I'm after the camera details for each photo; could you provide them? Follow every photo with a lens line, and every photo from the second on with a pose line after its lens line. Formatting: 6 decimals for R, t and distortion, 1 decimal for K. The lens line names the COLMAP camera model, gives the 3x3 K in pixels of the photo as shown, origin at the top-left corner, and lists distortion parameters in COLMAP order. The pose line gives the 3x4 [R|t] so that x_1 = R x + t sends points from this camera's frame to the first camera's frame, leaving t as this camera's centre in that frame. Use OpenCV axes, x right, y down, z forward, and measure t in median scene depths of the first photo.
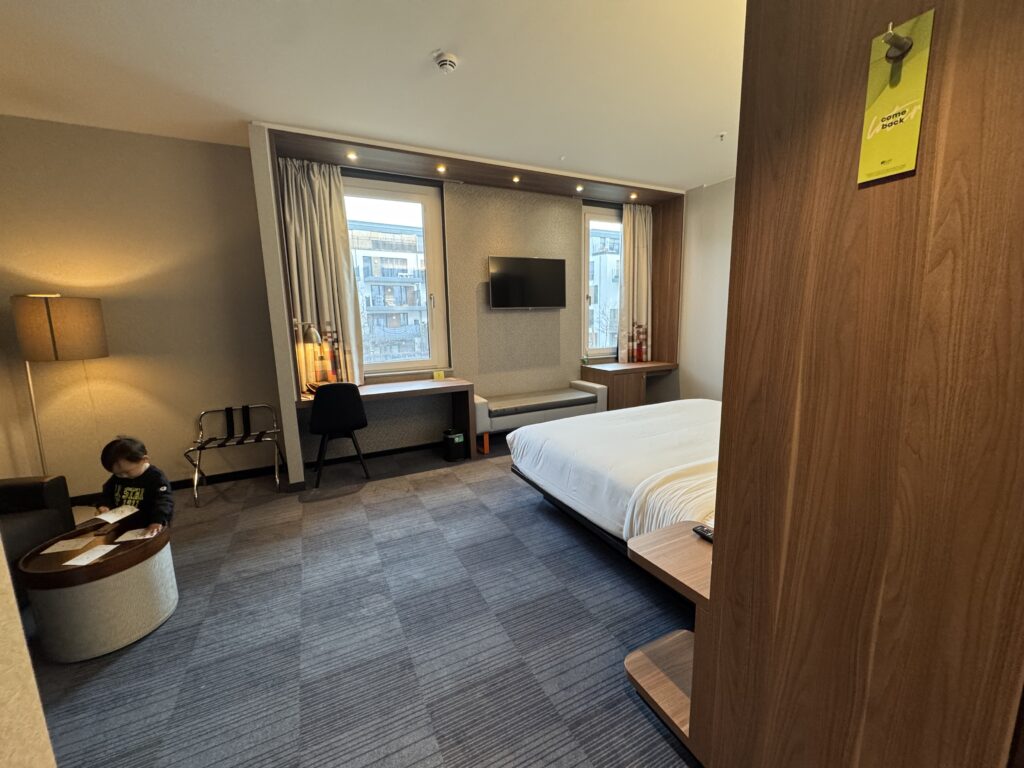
lens RADIAL K [[406.6, 0, 512.0], [0, 406.6, 384.0], [0, 0, 1]] dist [-0.001181, -0.000585]
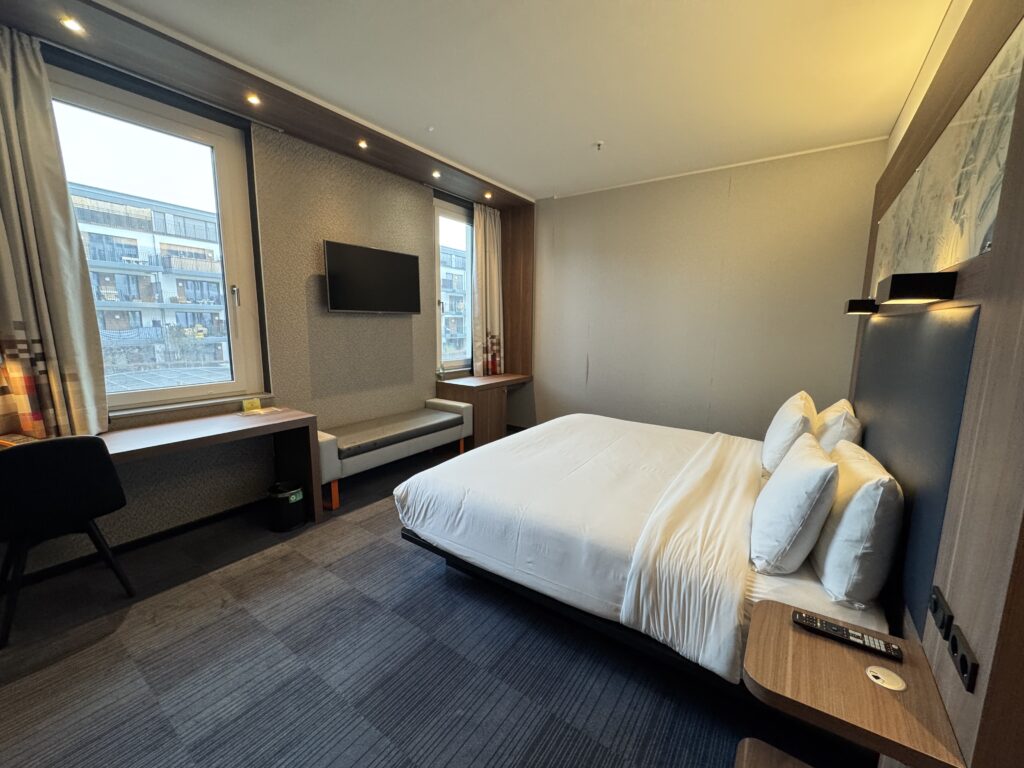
lens RADIAL K [[406.6, 0, 512.0], [0, 406.6, 384.0], [0, 0, 1]] dist [-0.001181, -0.000585]
pose [[0.881317, -0.039861, 0.470840, -0.120204], [0.048153, 0.998824, -0.005571, -0.033698], [-0.470065, 0.027582, 0.882201, 0.203512]]
